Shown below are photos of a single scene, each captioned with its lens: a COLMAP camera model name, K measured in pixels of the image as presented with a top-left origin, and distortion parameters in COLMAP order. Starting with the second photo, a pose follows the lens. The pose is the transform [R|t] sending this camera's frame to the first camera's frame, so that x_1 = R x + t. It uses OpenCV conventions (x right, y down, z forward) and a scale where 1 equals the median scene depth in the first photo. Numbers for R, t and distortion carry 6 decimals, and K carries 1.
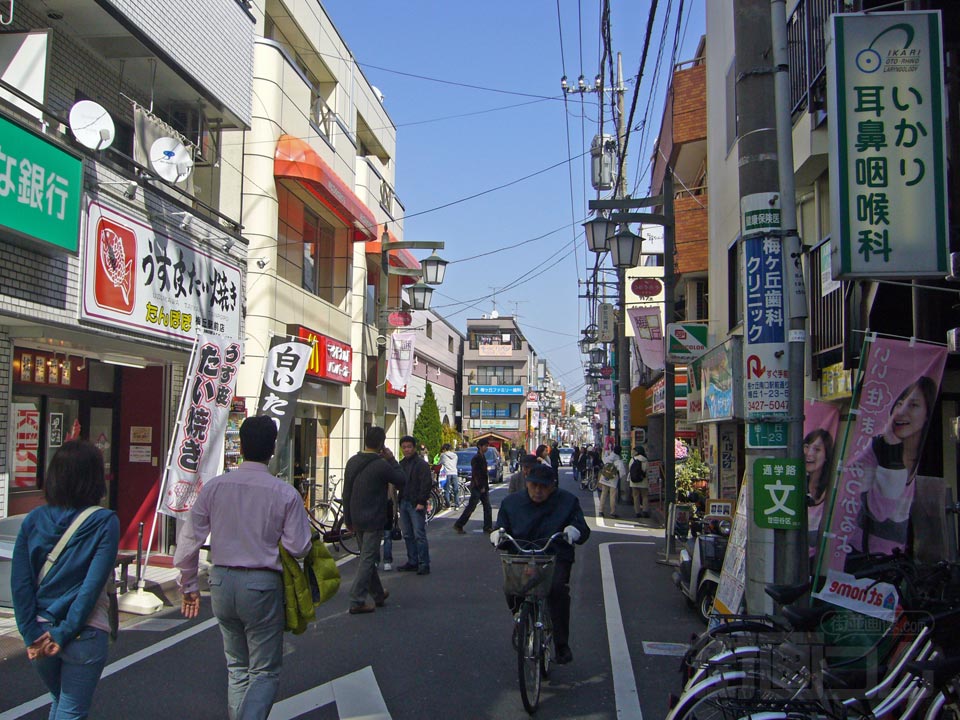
lens RADIAL K [[1005.5, 0, 480.0], [0, 1005.5, 360.0], [0, 0, 1]] dist [-0.074301, 0.017615]
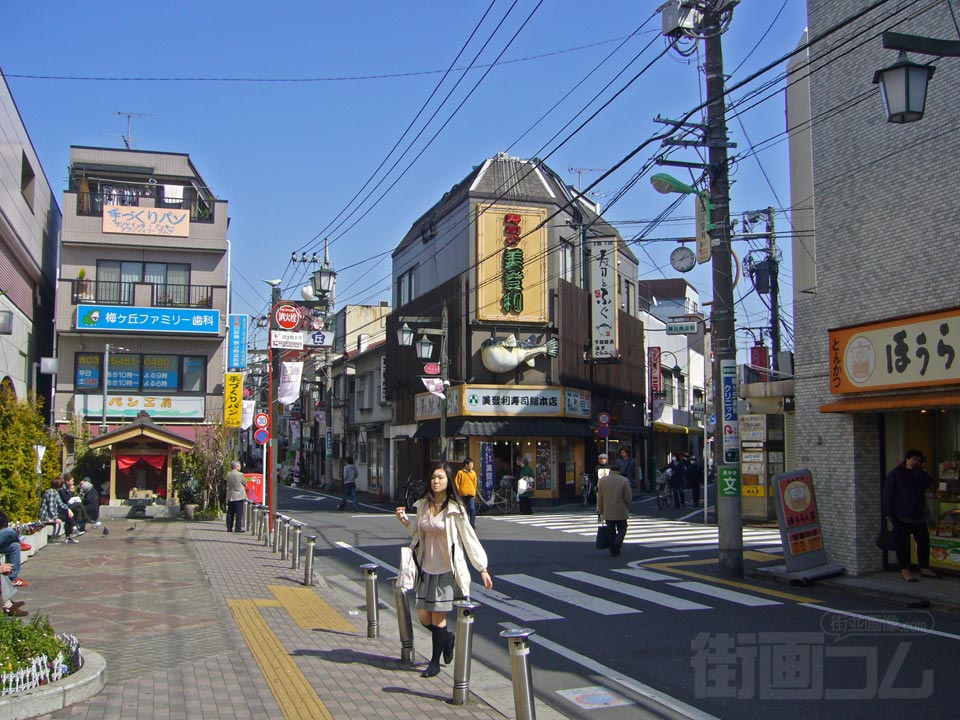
lens RADIAL K [[1017.5, 0, 480.0], [0, 1017.5, 360.0], [0, 0, 1]] dist [-0.082028, 0.001328]
pose [[0.913362, 0.023175, 0.406489, -0.024490], [-0.018962, 0.999717, -0.014389, 0.048483], [-0.406708, 0.005434, 0.913542, 0.587130]]
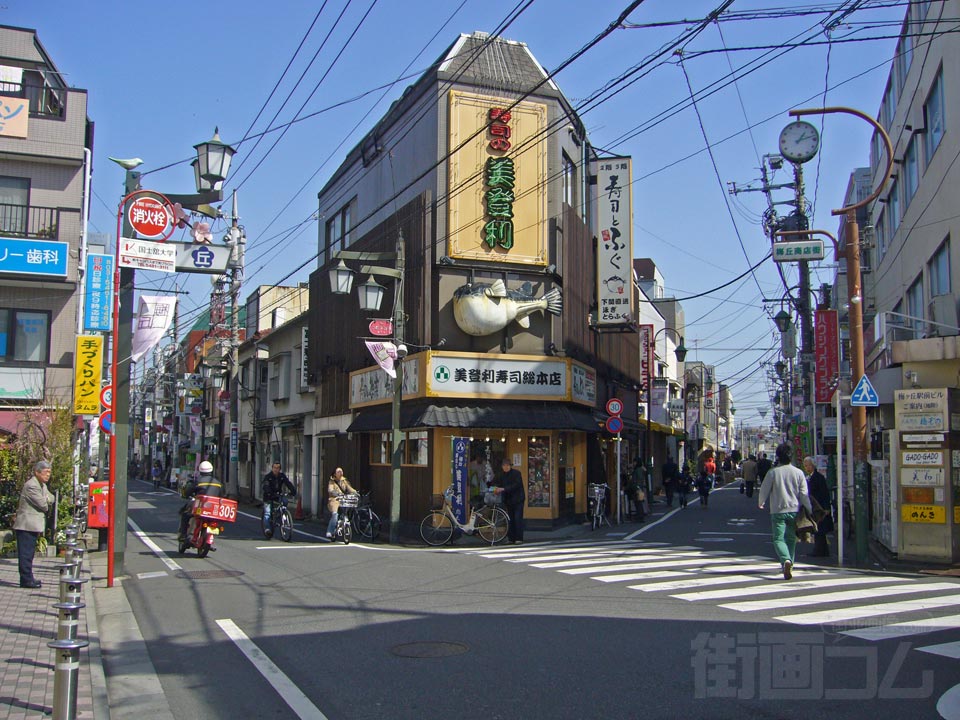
lens RADIAL K [[1005.5, 0, 480.0], [0, 1005.5, 360.0], [0, 0, 1]] dist [-0.074301, 0.017615]
pose [[0.876047, 0.038205, 0.480710, 0.012710], [-0.030298, 0.999248, -0.024200, 0.059763], [-0.481273, 0.006636, 0.876546, 0.702998]]
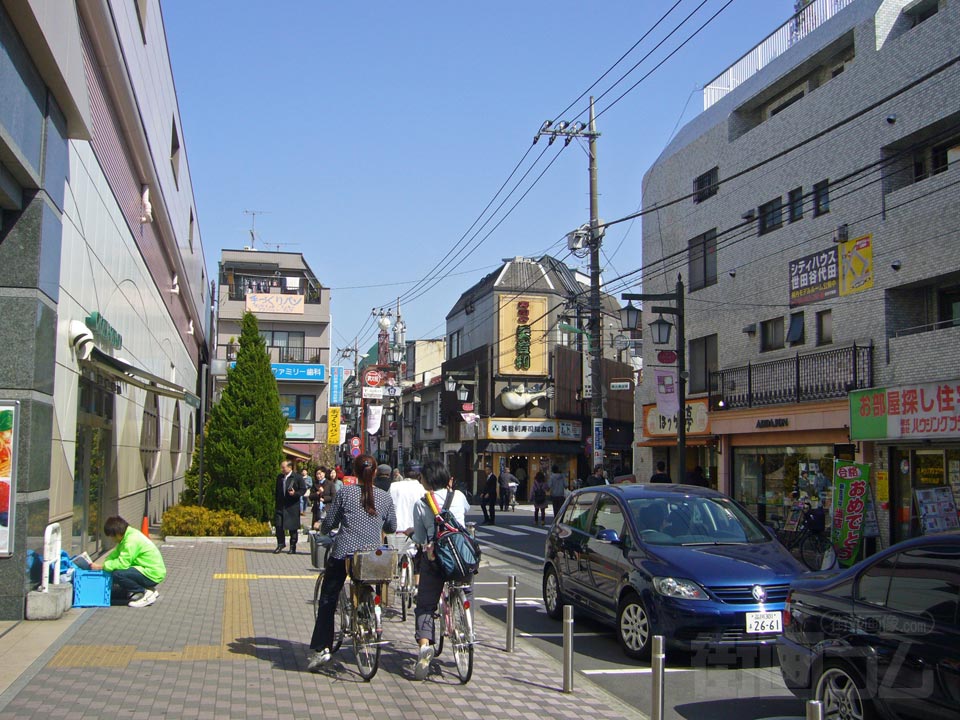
lens RADIAL K [[1005.5, 0, 480.0], [0, 1005.5, 360.0], [0, 0, 1]] dist [-0.074301, 0.017615]
pose [[0.940110, 0.029012, 0.339635, -0.068625], [-0.022389, 0.999475, -0.023403, 0.034000], [-0.340135, 0.014398, 0.940266, 0.420534]]
